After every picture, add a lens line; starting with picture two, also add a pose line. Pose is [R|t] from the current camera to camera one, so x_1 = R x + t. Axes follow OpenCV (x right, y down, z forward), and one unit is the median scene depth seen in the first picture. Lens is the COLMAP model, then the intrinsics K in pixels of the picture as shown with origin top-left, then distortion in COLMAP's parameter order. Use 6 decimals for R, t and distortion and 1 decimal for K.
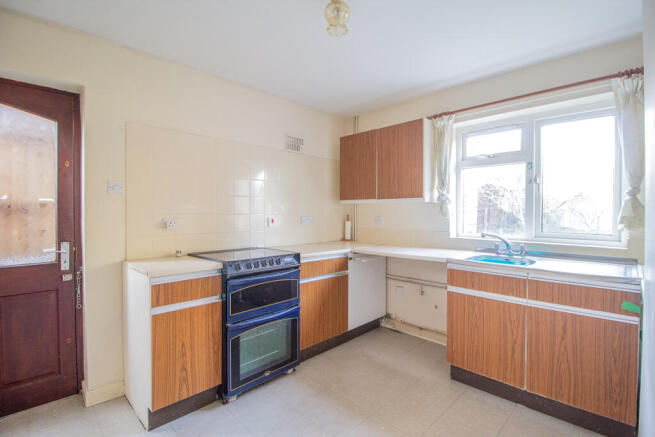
lens RADIAL K [[299.7, 0, 328.2], [0, 299.7, 210.5], [0, 0, 1]] dist [-0.000035, -0.012387]
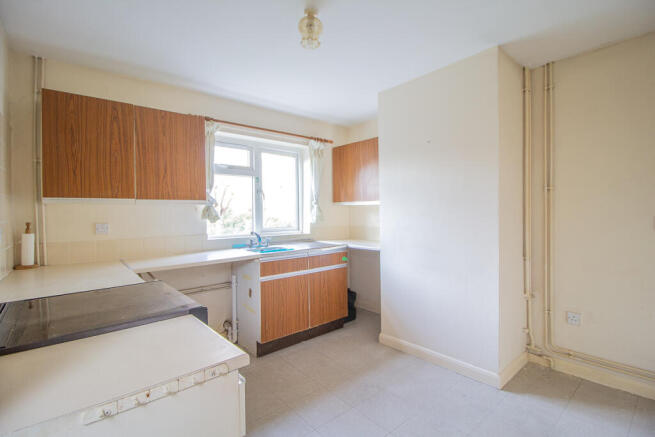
lens RADIAL K [[299.7, 0, 328.2], [0, 299.7, 210.5], [0, 0, 1]] dist [-0.000035, -0.012387]
pose [[0.093075, 0.003755, 0.995652, -0.588508], [0.009170, 0.999947, -0.004629, -0.001308], [-0.995617, 0.009561, 0.093036, 0.502382]]
